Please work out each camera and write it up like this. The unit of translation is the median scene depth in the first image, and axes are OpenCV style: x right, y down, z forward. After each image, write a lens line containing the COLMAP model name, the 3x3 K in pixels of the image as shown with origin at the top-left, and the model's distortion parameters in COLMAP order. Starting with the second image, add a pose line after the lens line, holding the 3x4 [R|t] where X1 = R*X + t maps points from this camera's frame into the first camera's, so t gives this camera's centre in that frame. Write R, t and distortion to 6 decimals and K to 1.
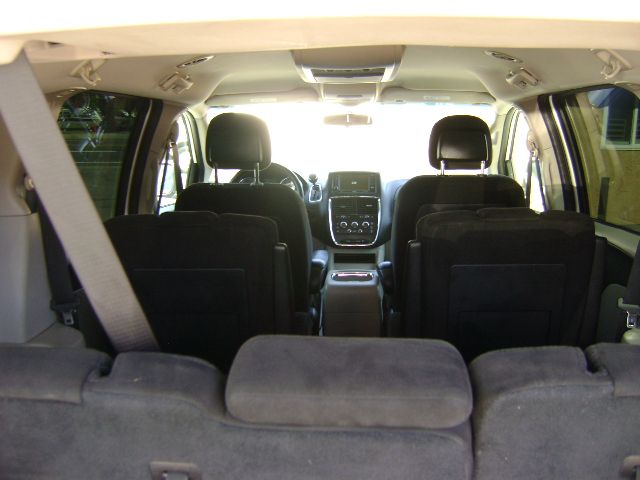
lens RADIAL K [[651.5, 0, 320.0], [0, 651.5, 240.0], [0, 0, 1]] dist [-0.124694, 0.016945]
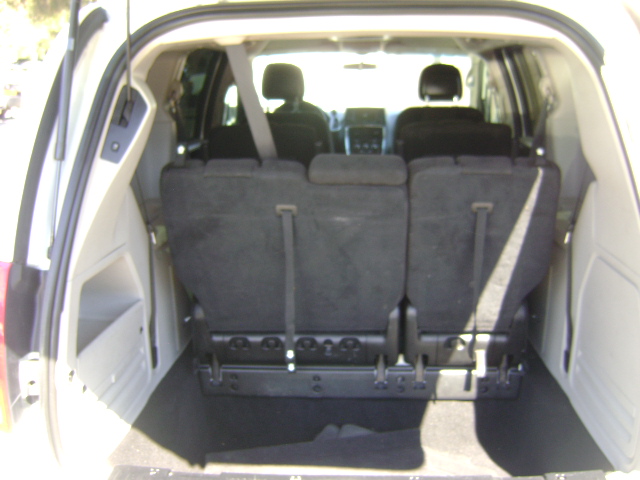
lens RADIAL K [[651.0, 0, 320.0], [0, 651.0, 240.0], [0, 0, 1]] dist [-0.098425, -0.002785]
pose [[0.999768, 0.000335, -0.021538, -0.014024], [0.001261, 0.997254, 0.074049, 0.088852], [0.021504, -0.074059, 0.997022, -0.444801]]
